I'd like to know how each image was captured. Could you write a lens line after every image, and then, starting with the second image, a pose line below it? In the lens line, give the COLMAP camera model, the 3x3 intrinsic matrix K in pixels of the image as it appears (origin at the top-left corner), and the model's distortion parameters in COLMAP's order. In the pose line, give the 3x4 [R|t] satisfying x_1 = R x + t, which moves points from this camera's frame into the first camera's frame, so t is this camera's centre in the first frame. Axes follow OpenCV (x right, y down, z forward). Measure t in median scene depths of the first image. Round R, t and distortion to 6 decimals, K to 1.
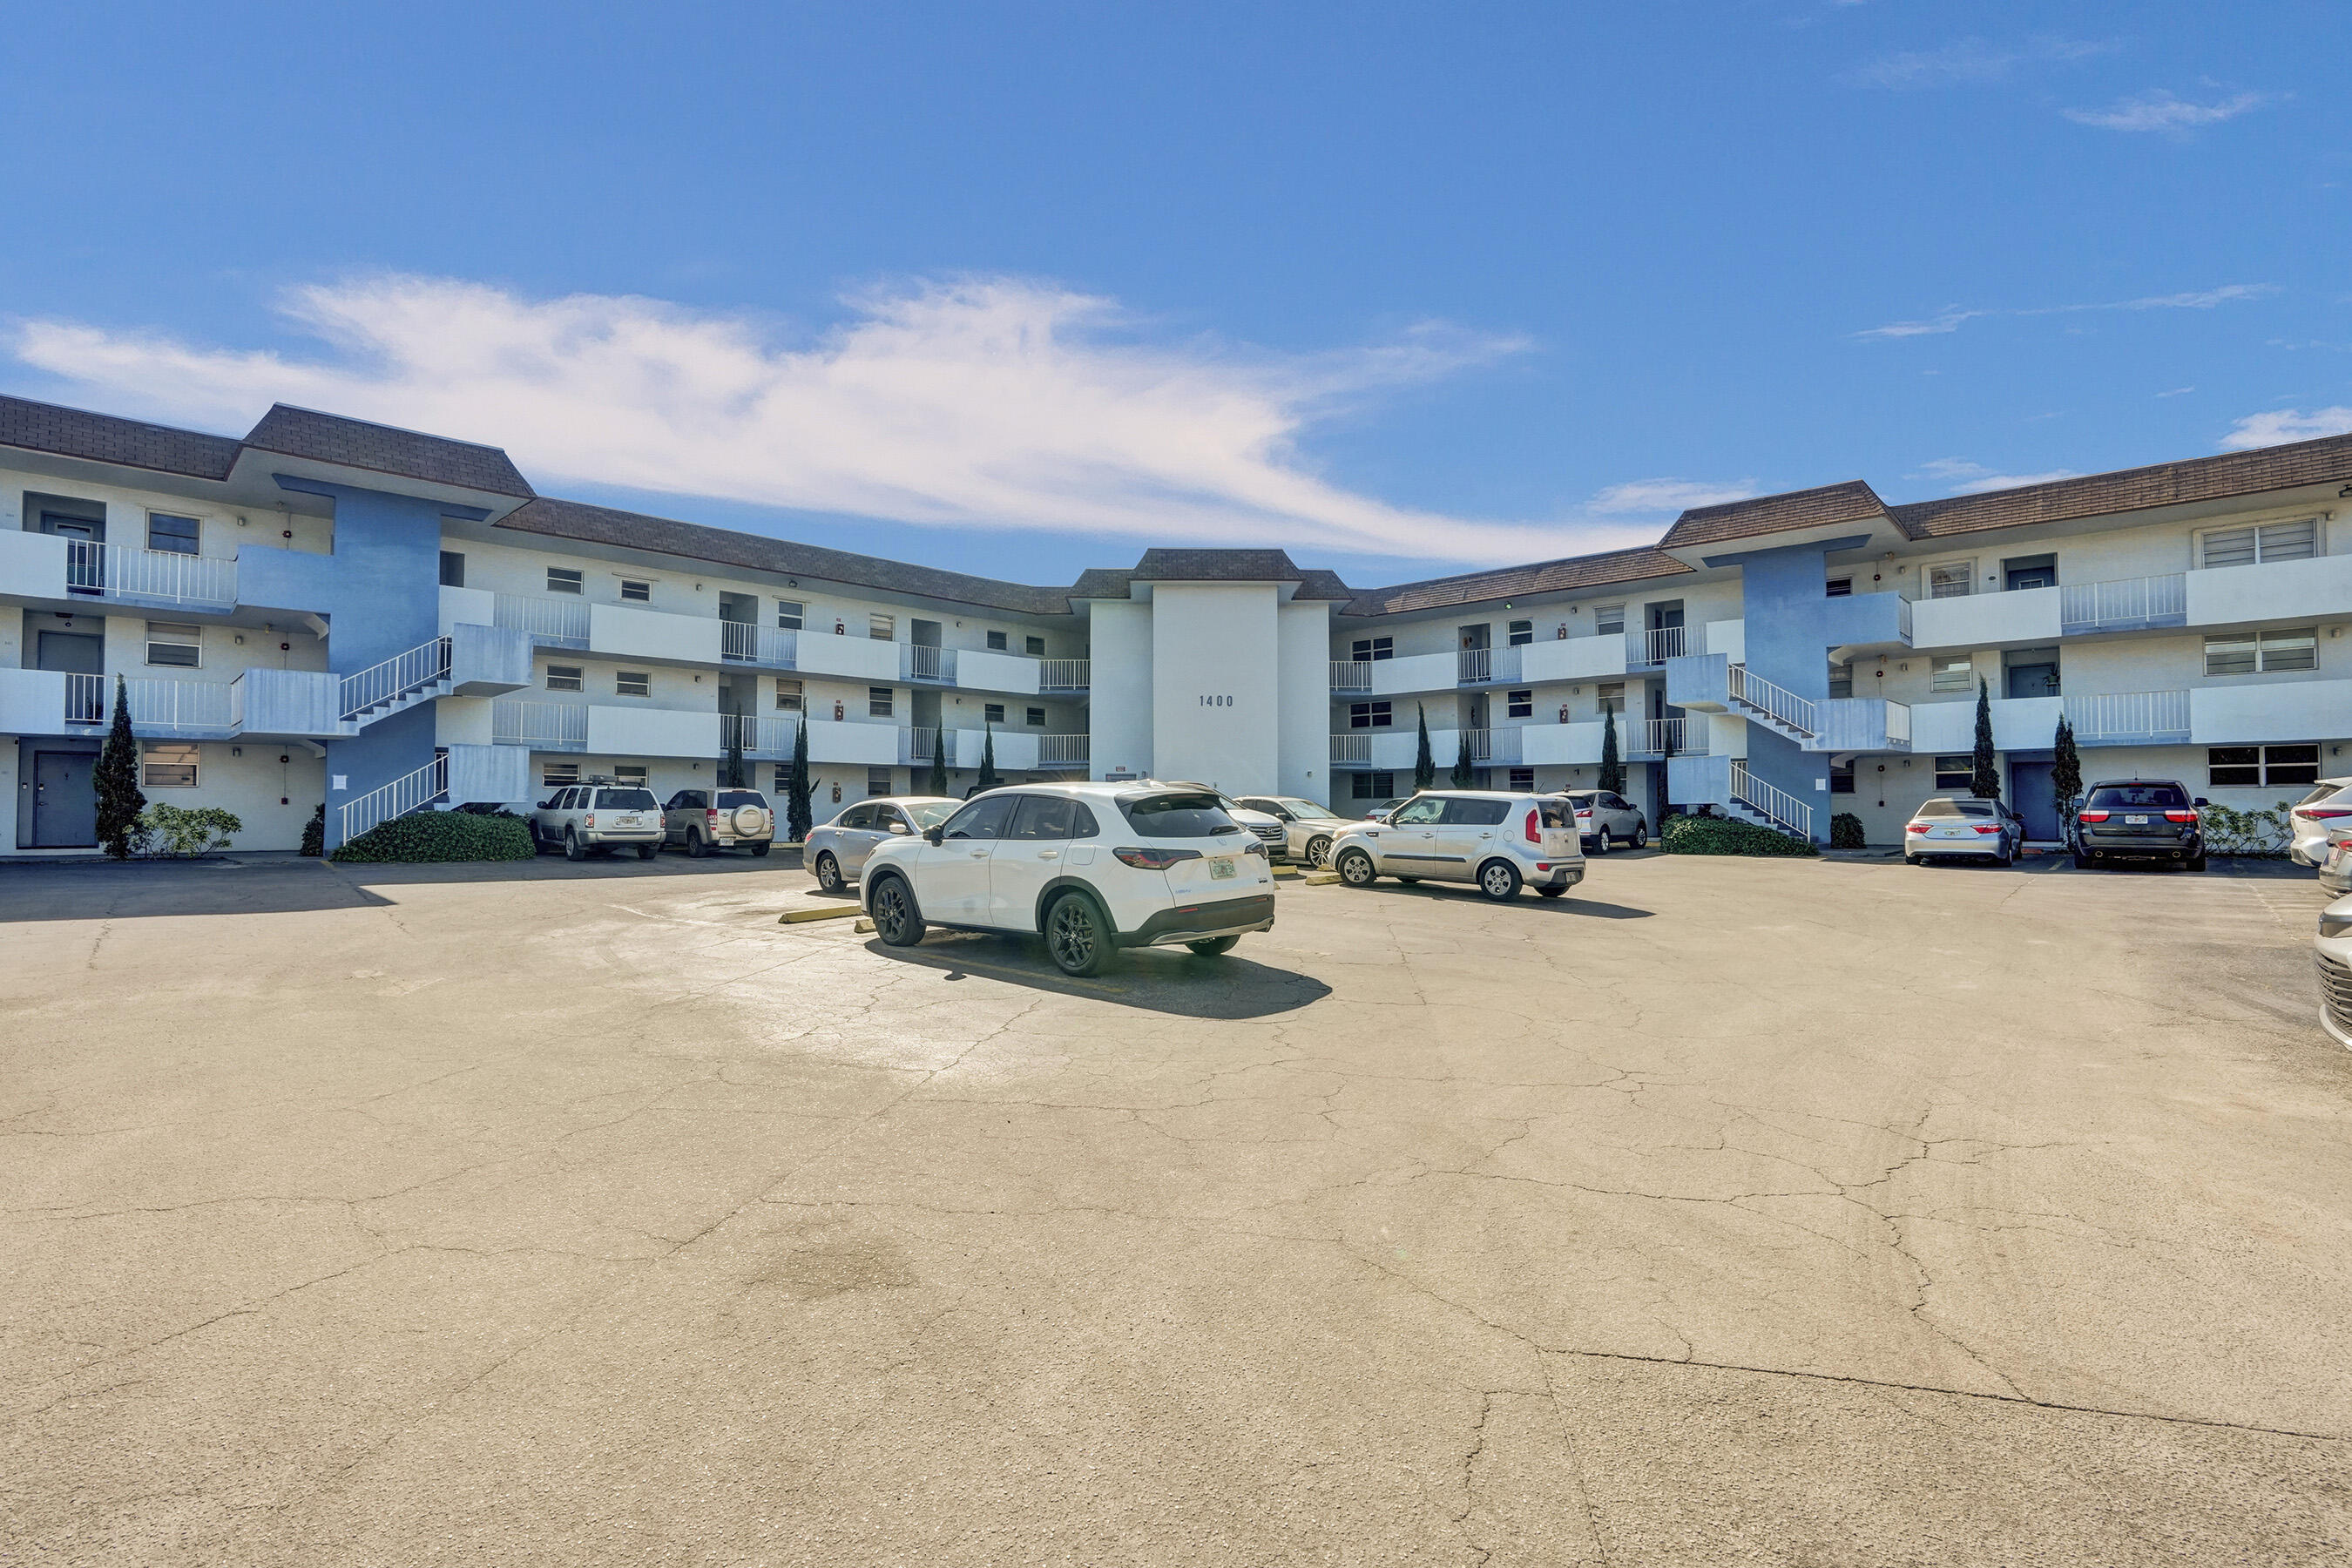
lens RADIAL K [[1103.1, 0, 1169.8], [0, 1103.1, 787.1], [0, 0, 1]] dist [-0.065217, 0.027044]
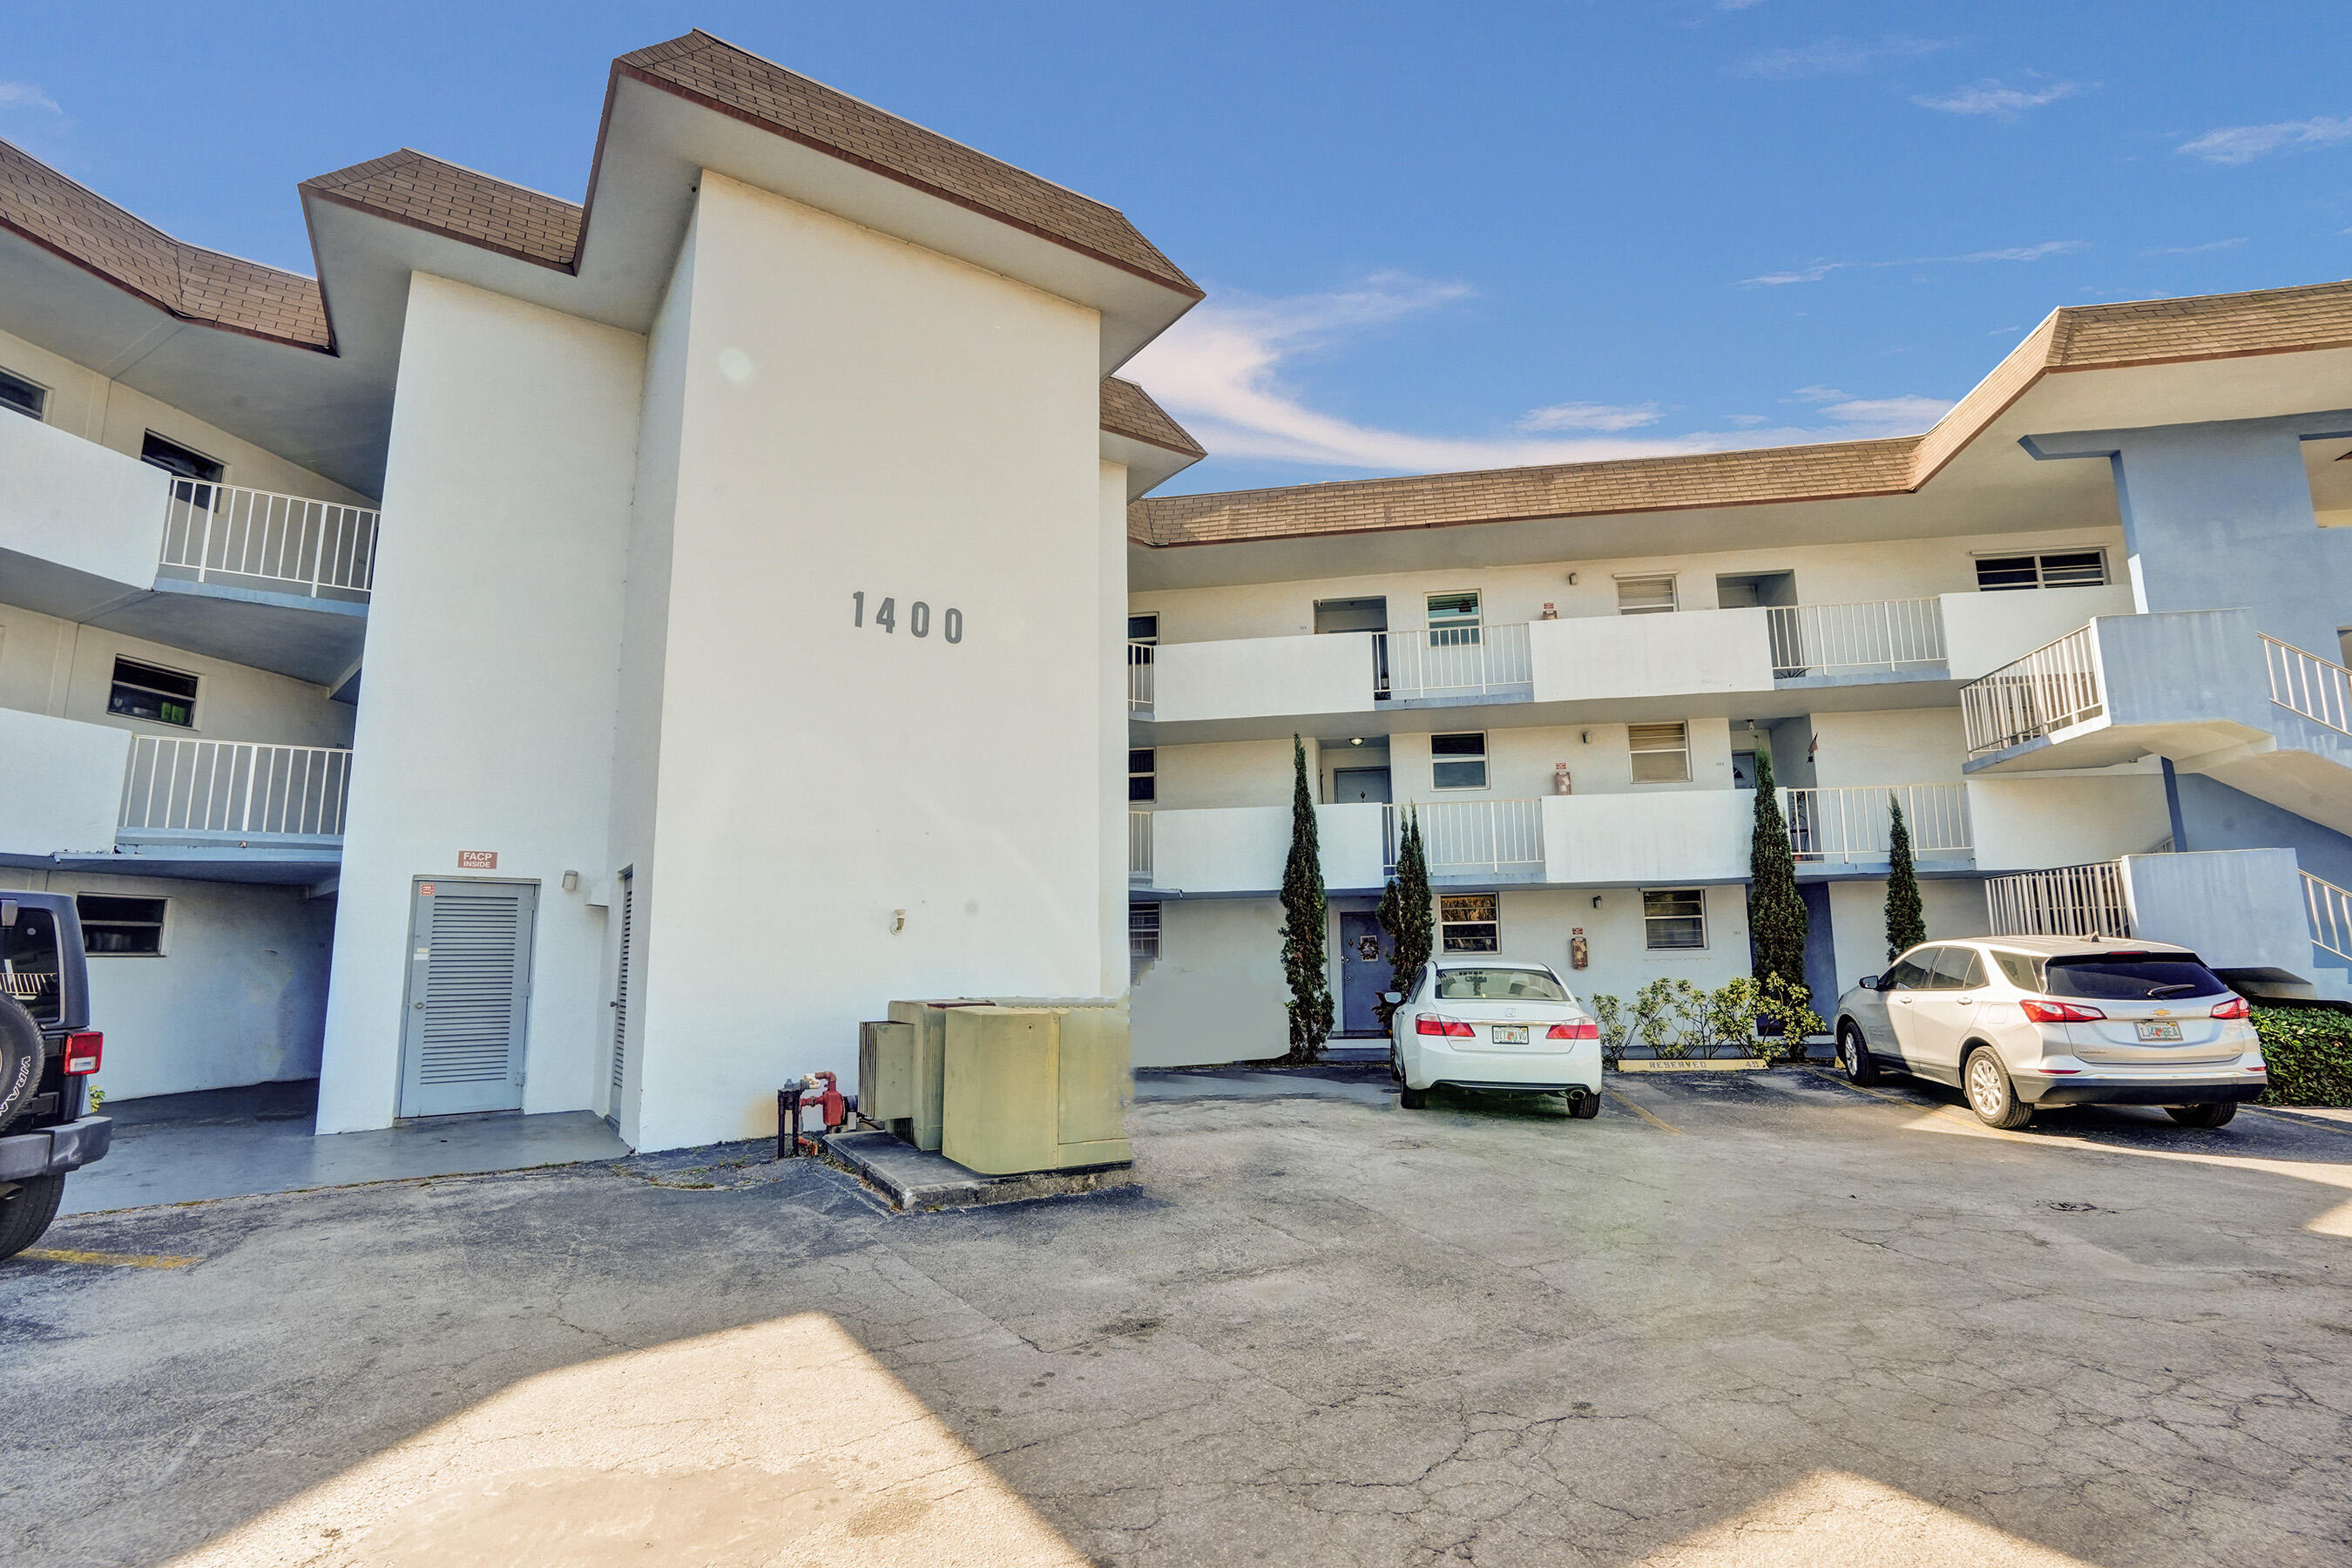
lens RADIAL K [[1091.8, 0, 1176.0], [0, 1091.8, 784.0], [0, 0, 1]] dist [-0.067424, 0.027949]
pose [[0.838792, 0.078209, 0.538805, -0.056512], [-0.001872, 0.990037, -0.140793, 0.002847], [-0.544448, 0.117087, 0.830582, 0.902242]]
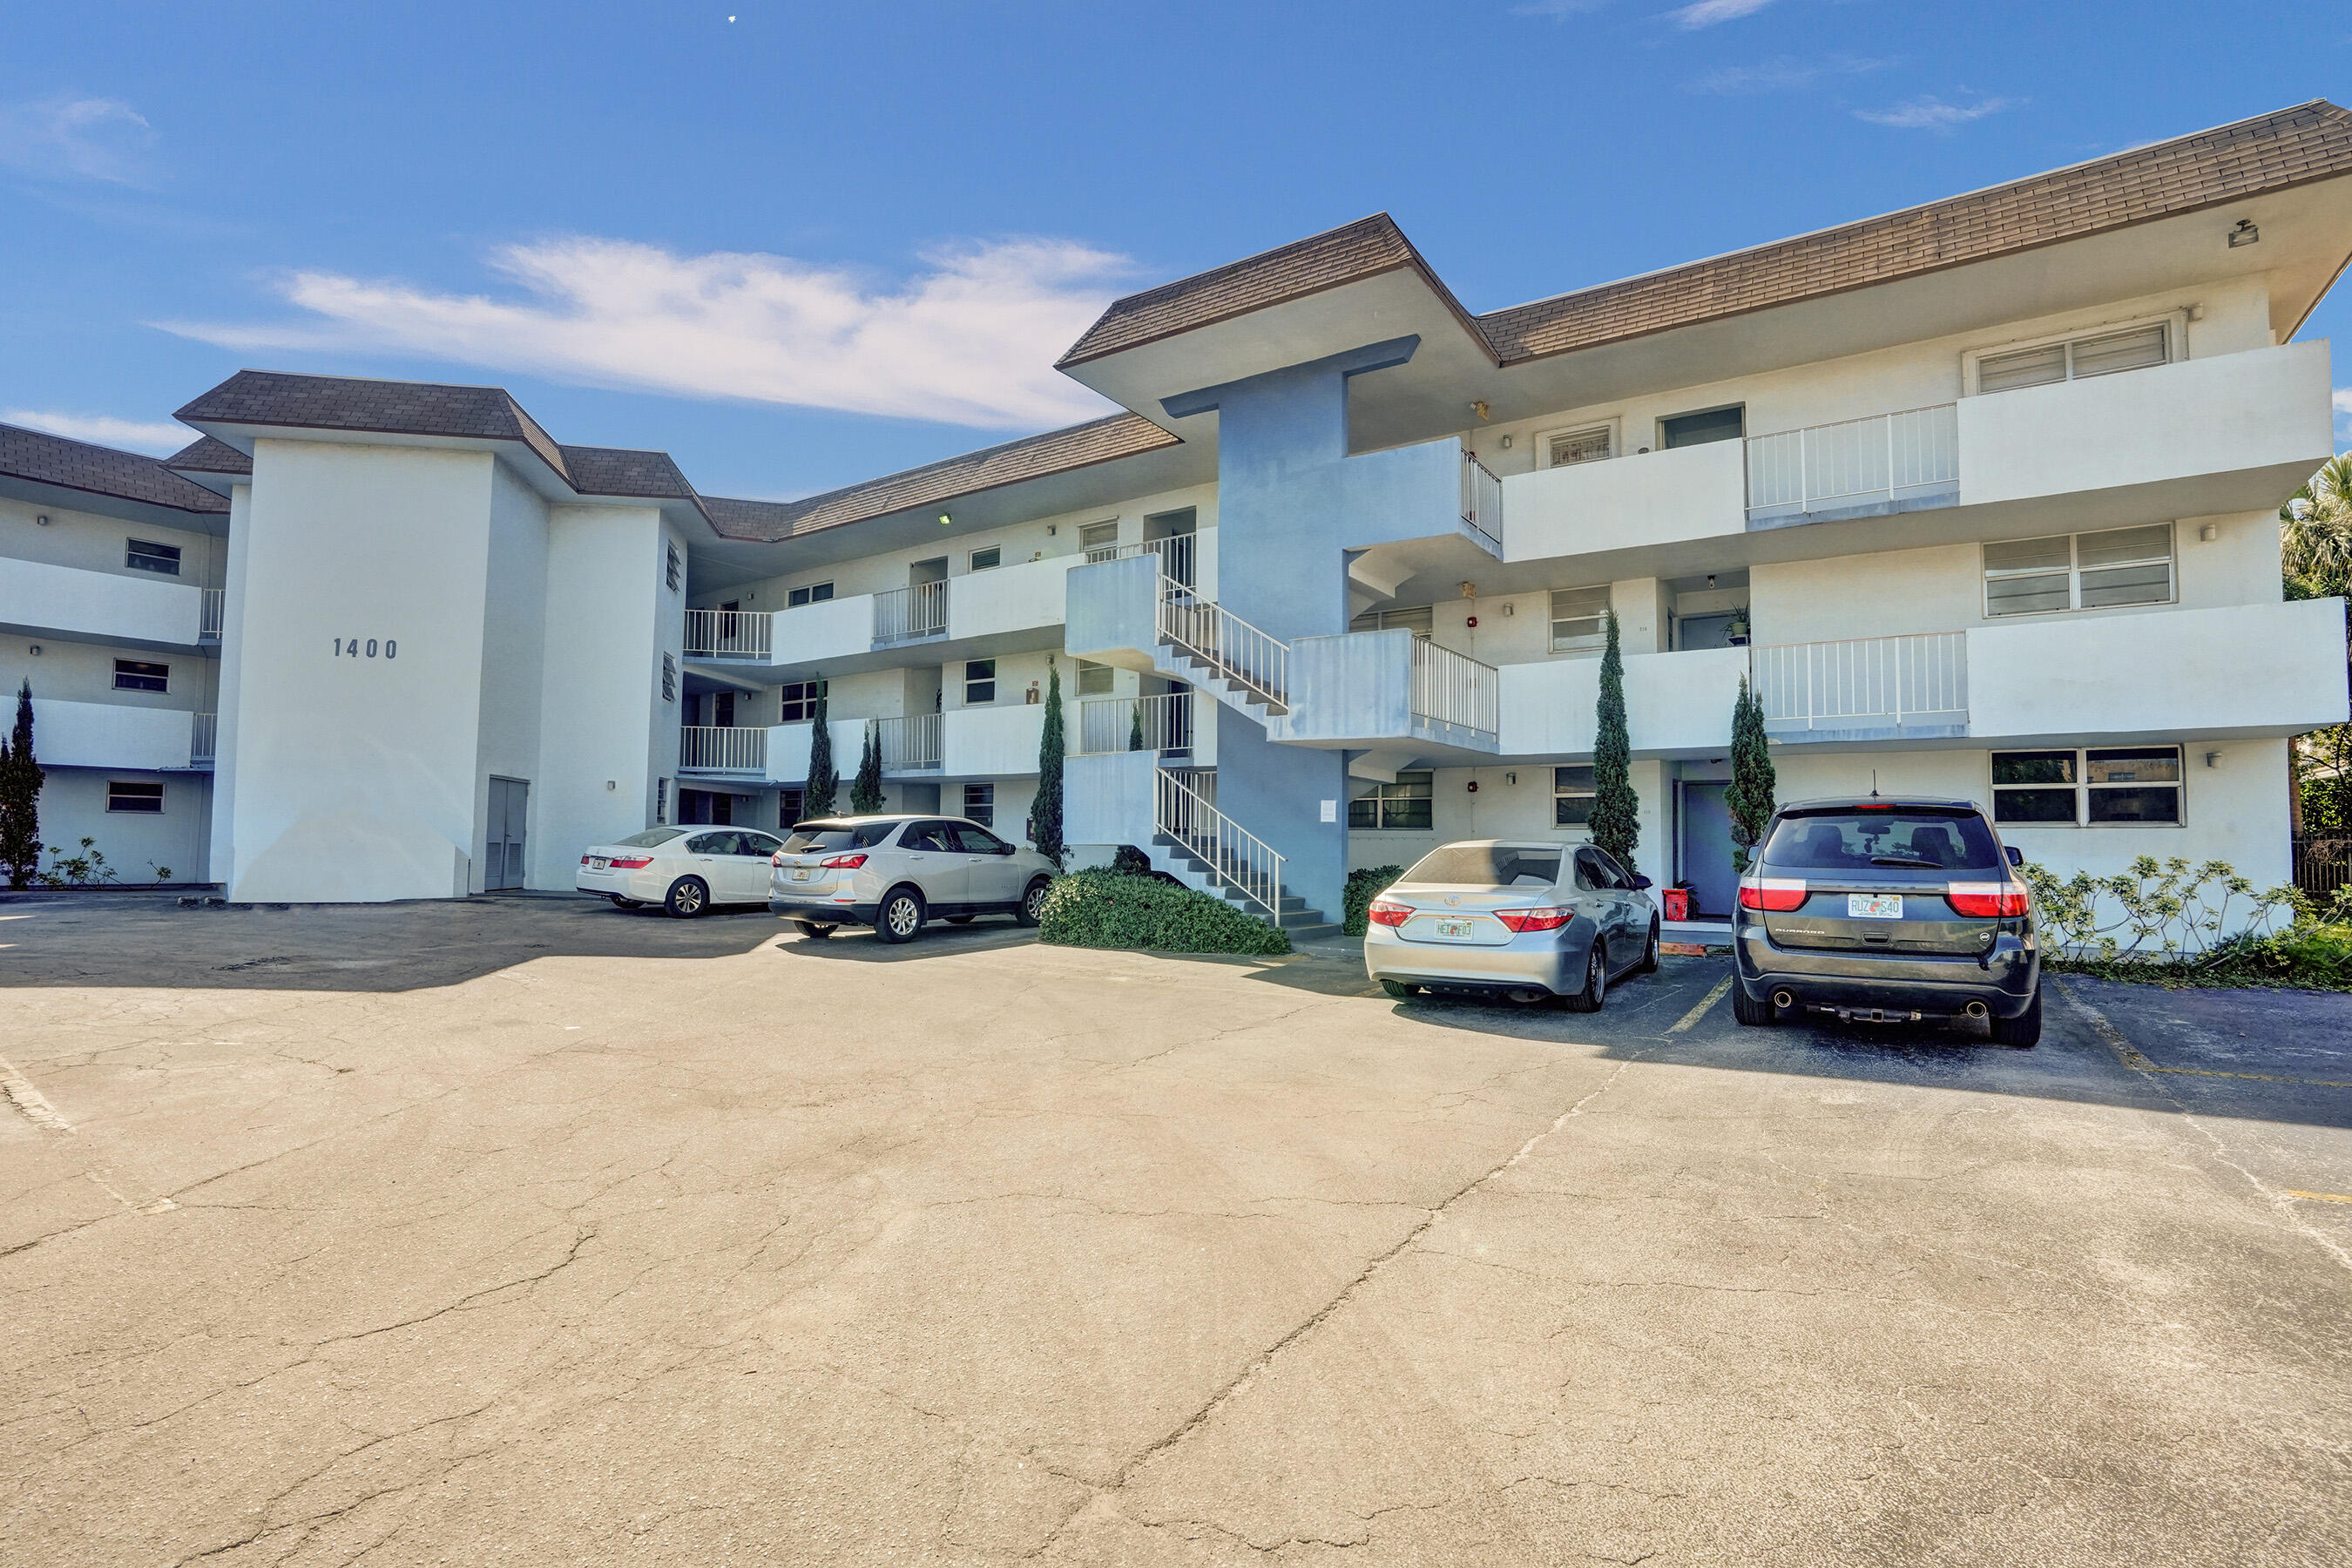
lens RADIAL K [[1098.1, 0, 1175.1], [0, 1098.1, 793.9], [0, 0, 1]] dist [-0.067121, 0.029537]
pose [[0.986787, 0.020546, 0.160716, 0.443370], [-0.016458, 0.999507, -0.026731, 0.004636], [-0.161186, 0.023732, 0.986639, 0.489106]]
